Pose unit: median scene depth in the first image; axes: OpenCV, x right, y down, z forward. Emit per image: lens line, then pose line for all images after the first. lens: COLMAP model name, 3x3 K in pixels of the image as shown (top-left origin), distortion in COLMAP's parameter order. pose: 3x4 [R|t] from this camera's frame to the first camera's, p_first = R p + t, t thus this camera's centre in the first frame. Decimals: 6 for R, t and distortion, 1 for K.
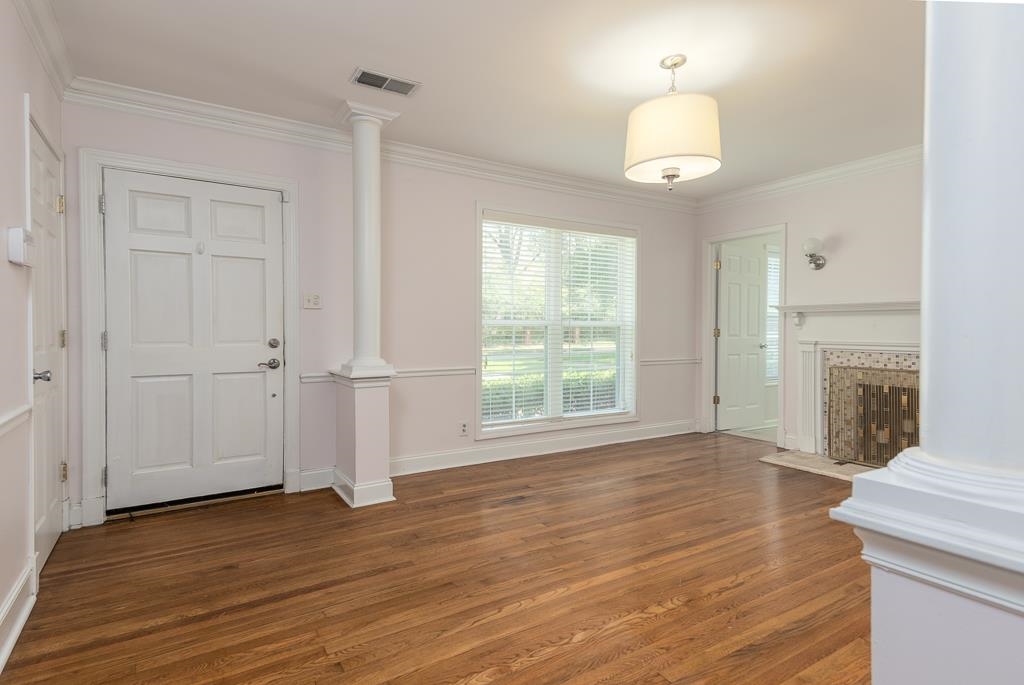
lens RADIAL K [[490.6, 0, 512.1], [0, 490.6, 338.7], [0, 0, 1]] dist [0.046500, -0.000021]
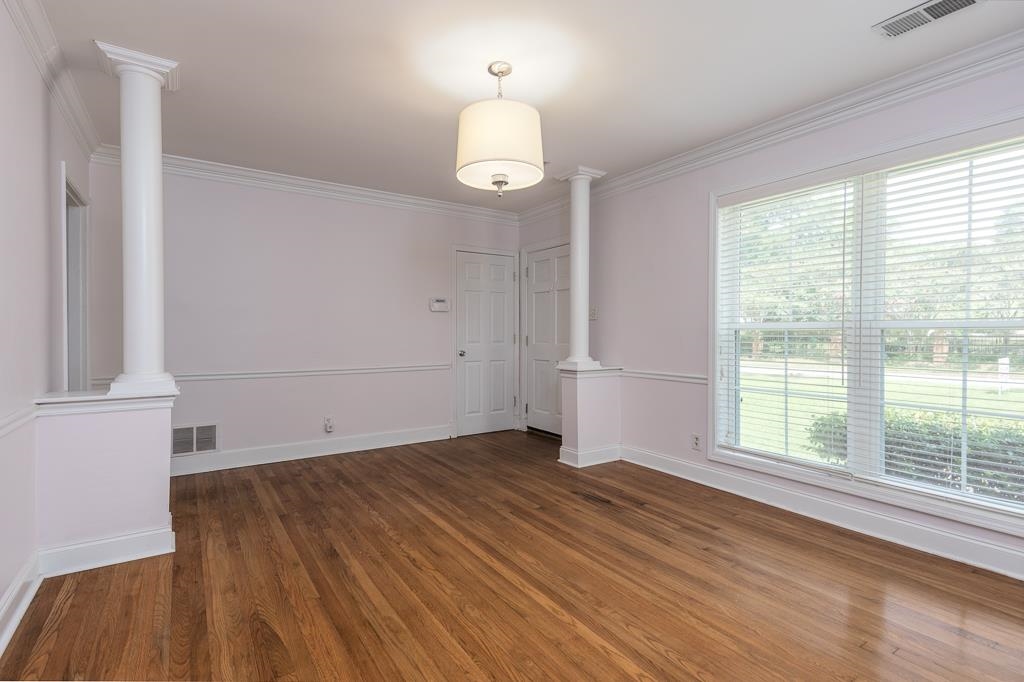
lens RADIAL K [[490.6, 0, 512.1], [0, 490.6, 337.2], [0, 0, 1]] dist [0.046500, -0.000021]
pose [[0.053331, 0.002200, -0.998574, 1.147576], [-0.021065, 0.999778, 0.001078, -0.010992], [0.998355, 0.020977, 0.053366, 0.845968]]
